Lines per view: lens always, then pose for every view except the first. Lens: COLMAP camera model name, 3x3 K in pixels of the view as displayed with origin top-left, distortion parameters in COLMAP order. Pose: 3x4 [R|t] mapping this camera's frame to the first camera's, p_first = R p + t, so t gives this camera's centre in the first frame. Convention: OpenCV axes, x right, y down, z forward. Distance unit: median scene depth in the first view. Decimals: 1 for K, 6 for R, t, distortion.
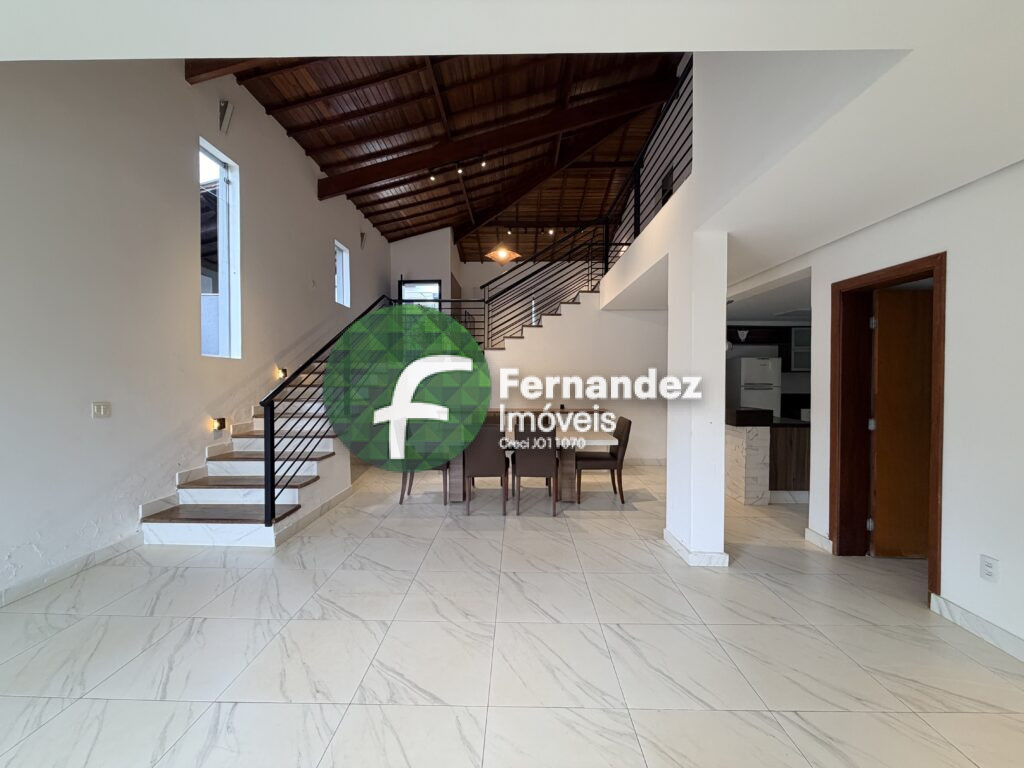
lens RADIAL K [[410.0, 0, 508.6], [0, 410.0, 384.0], [0, 0, 1]] dist [0.001294, 0.000171]
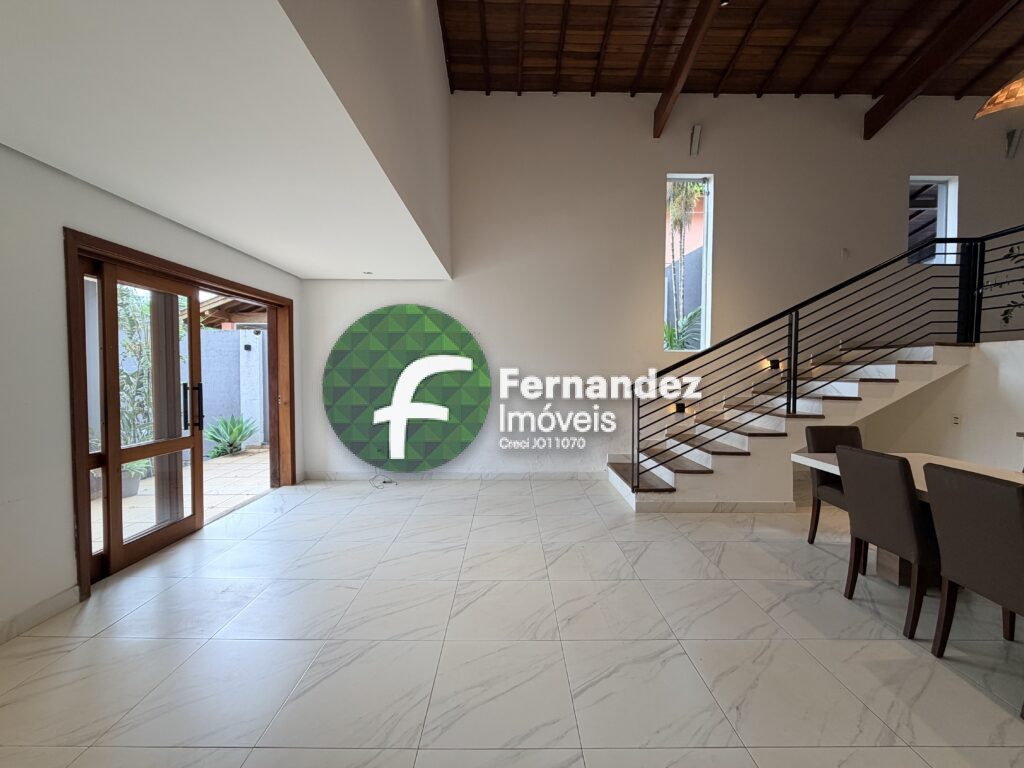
lens RADIAL K [[410.0, 0, 505.7], [0, 410.0, 382.9], [0, 0, 1]] dist [0.001294, 0.000171]
pose [[0.018811, 0.026913, -0.999461, 0.577104], [-0.022737, 0.999391, 0.026483, 0.007140], [0.999564, 0.022226, 0.019412, 0.593649]]
